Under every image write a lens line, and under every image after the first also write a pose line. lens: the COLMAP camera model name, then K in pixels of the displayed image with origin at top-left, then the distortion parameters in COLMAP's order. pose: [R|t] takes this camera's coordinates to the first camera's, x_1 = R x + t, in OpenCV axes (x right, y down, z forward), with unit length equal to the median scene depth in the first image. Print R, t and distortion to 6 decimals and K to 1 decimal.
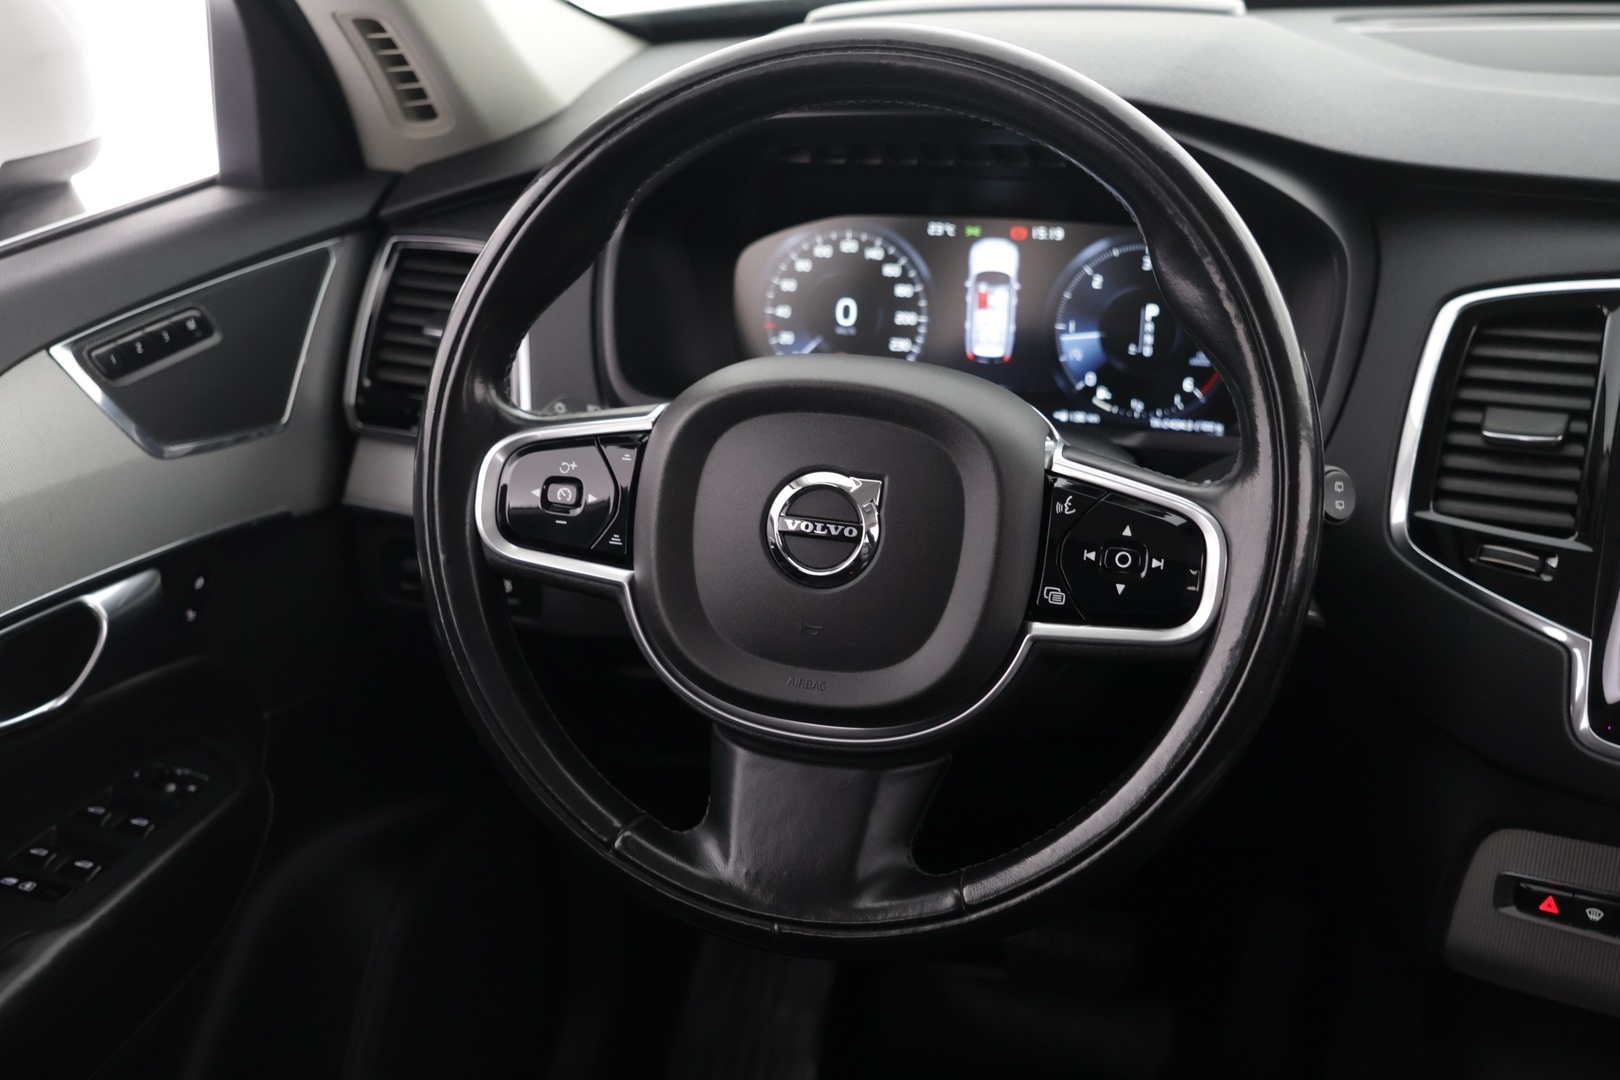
lens RADIAL K [[1858.5, 0, 810.0], [0, 1858.5, 540.0], [0, 0, 1]] dist [0.002854, 0.018553]
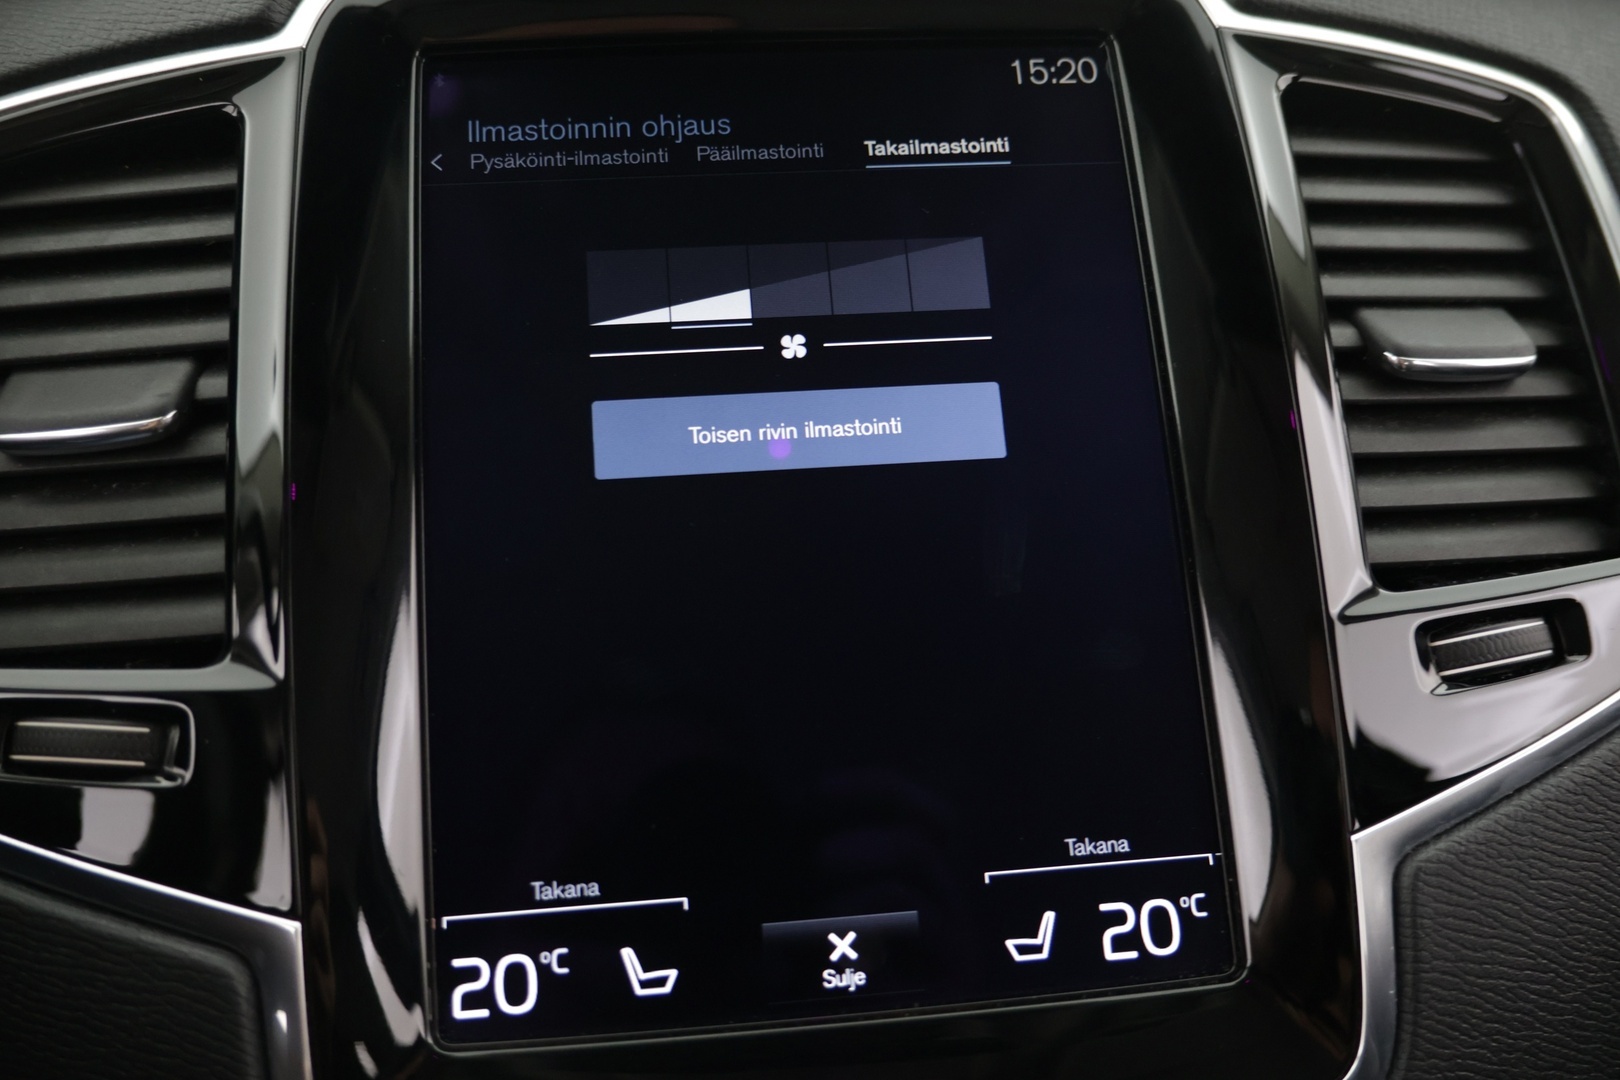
lens RADIAL K [[1363.4, 0, 810.0], [0, 1363.4, 540.0], [0, 0, 1]] dist [-0.006653, 0.003686]
pose [[0.863393, -0.174903, 0.473246, 0.381250], [0.198400, 0.980121, 0.000273, -0.001531], [-0.463887, 0.093656, 0.880930, 0.683515]]
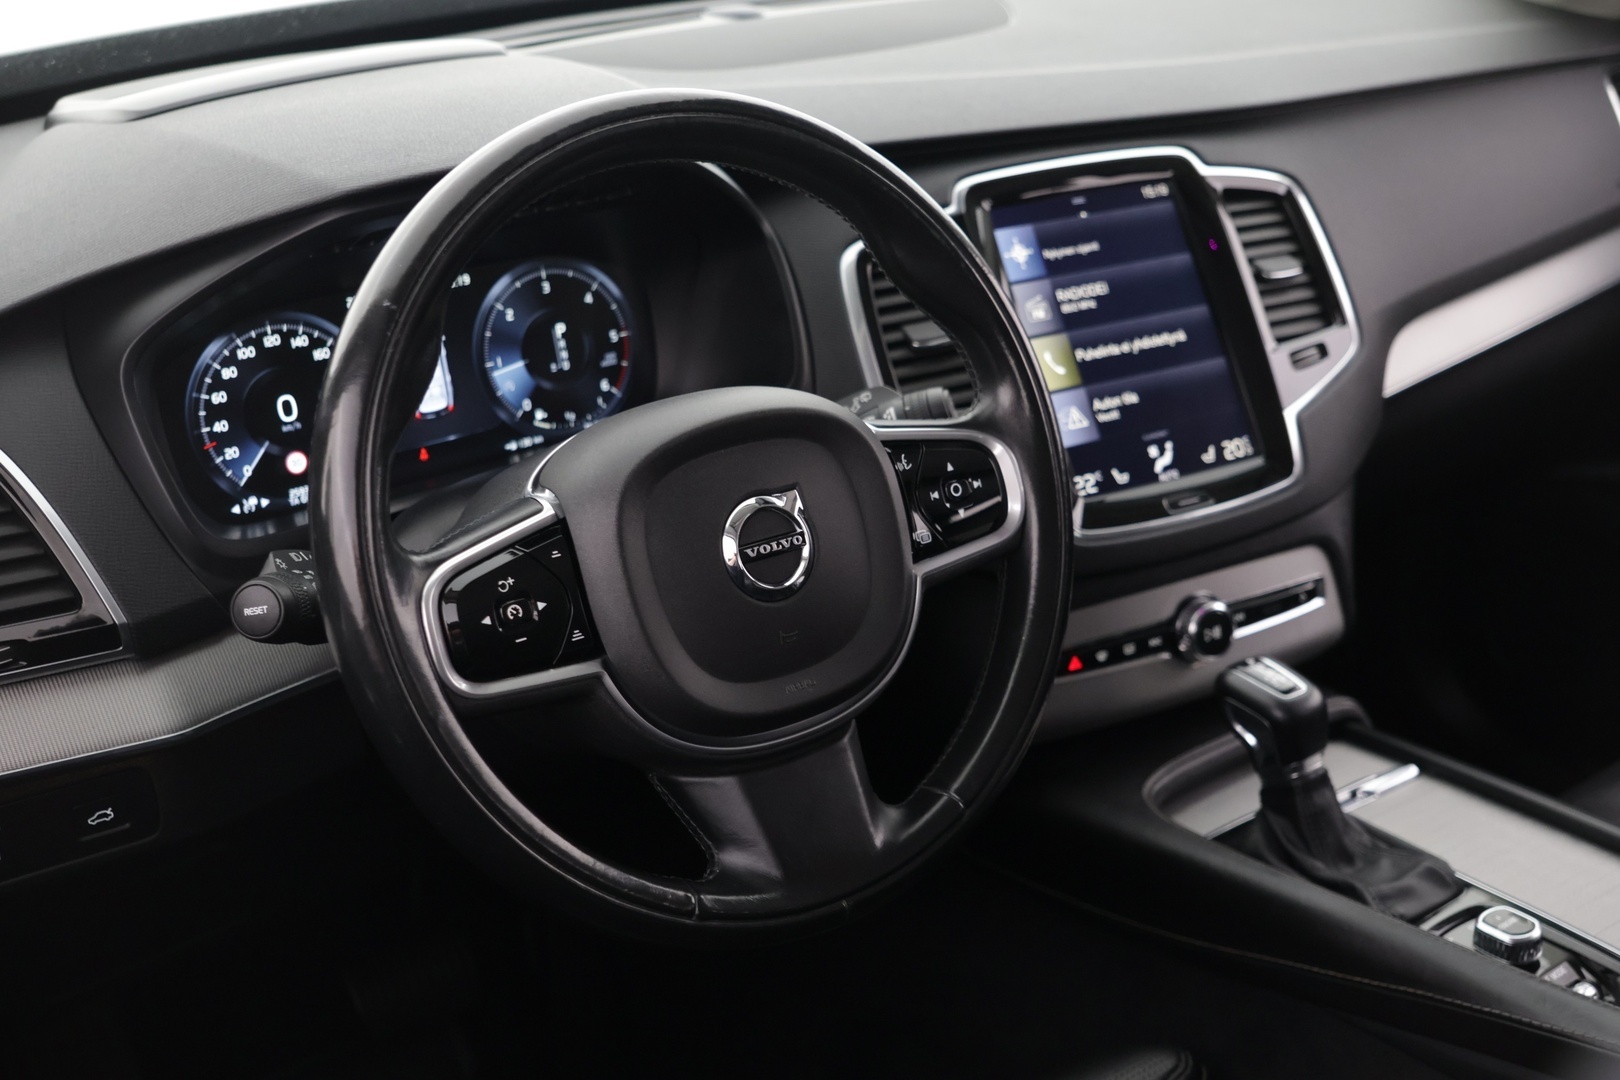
lens RADIAL K [[1858.5, 0, 810.0], [0, 1858.5, 540.0], [0, 0, 1]] dist [0.002854, 0.018553]
pose [[0.610166, -0.310098, 0.729065, -0.672796], [0.314637, 0.939385, 0.136231, -0.131859], [-0.727118, 0.146268, 0.670749, 0.219616]]
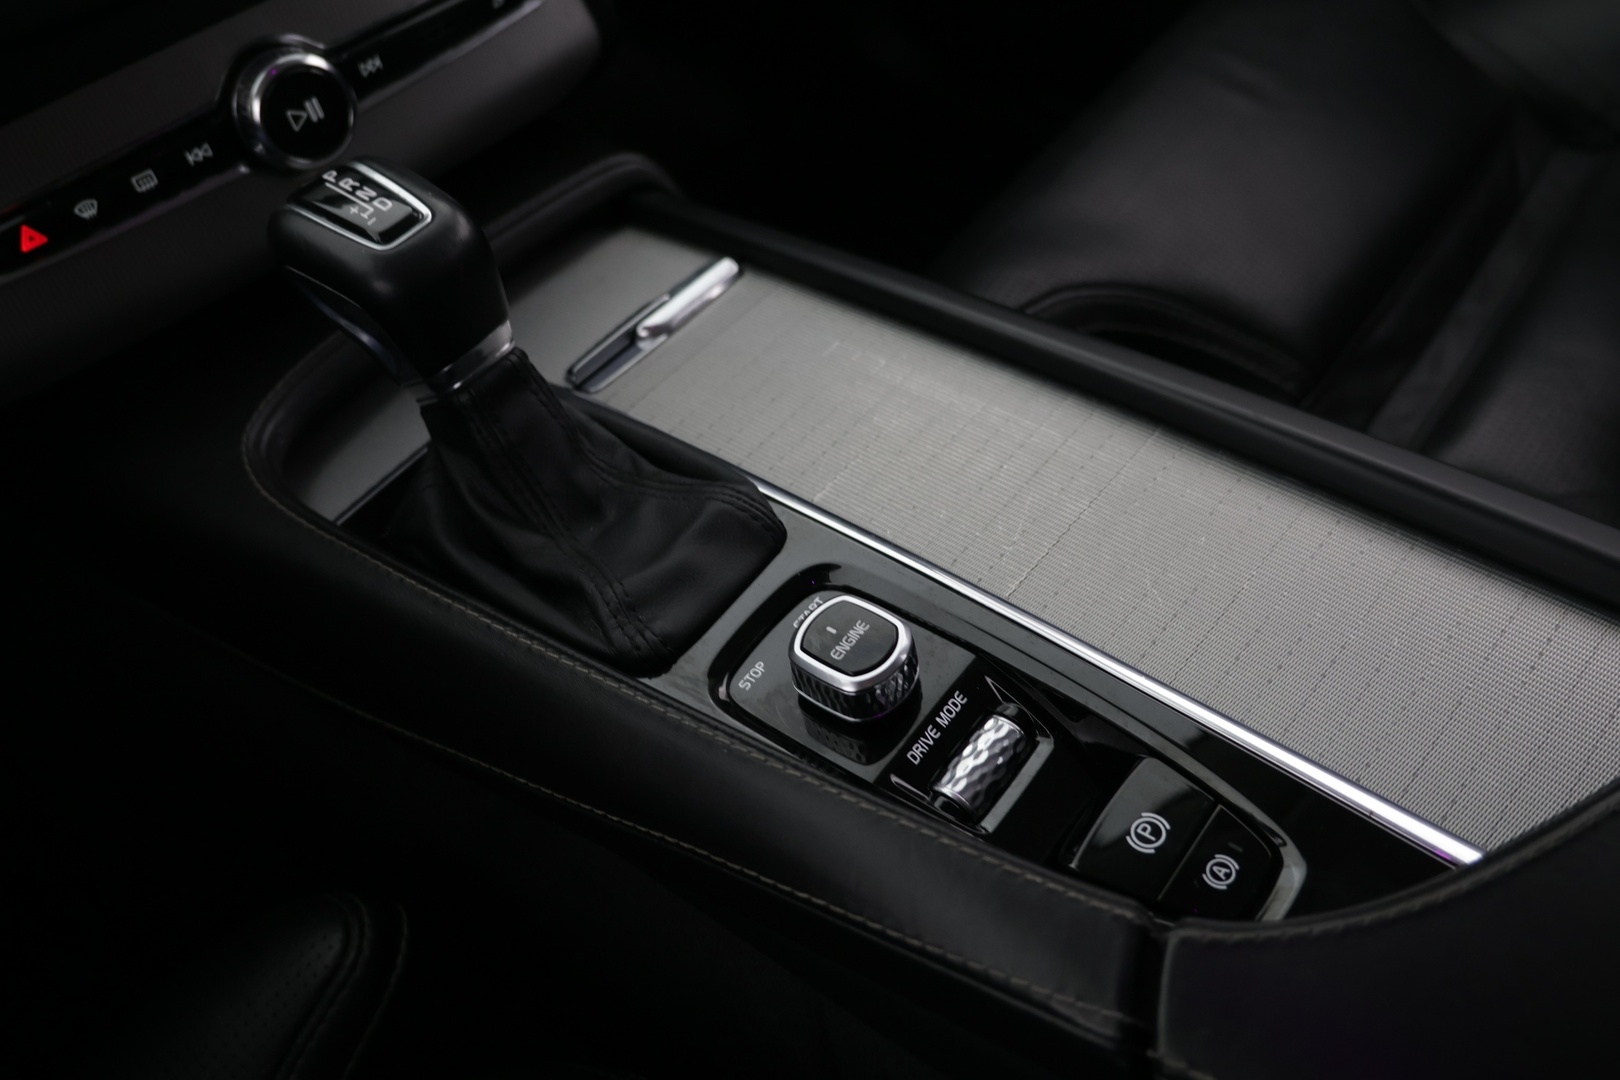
lens RADIAL K [[1414.2, 0, 810.0], [0, 1414.2, 540.0], [0, 0, 1]] dist [-0.008415, -0.005054]
pose [[0.354694, -0.701765, 0.617833, 0.095634], [0.431605, 0.709071, 0.557616, 0.107655], [-0.829403, 0.068877, 0.554388, 0.473248]]
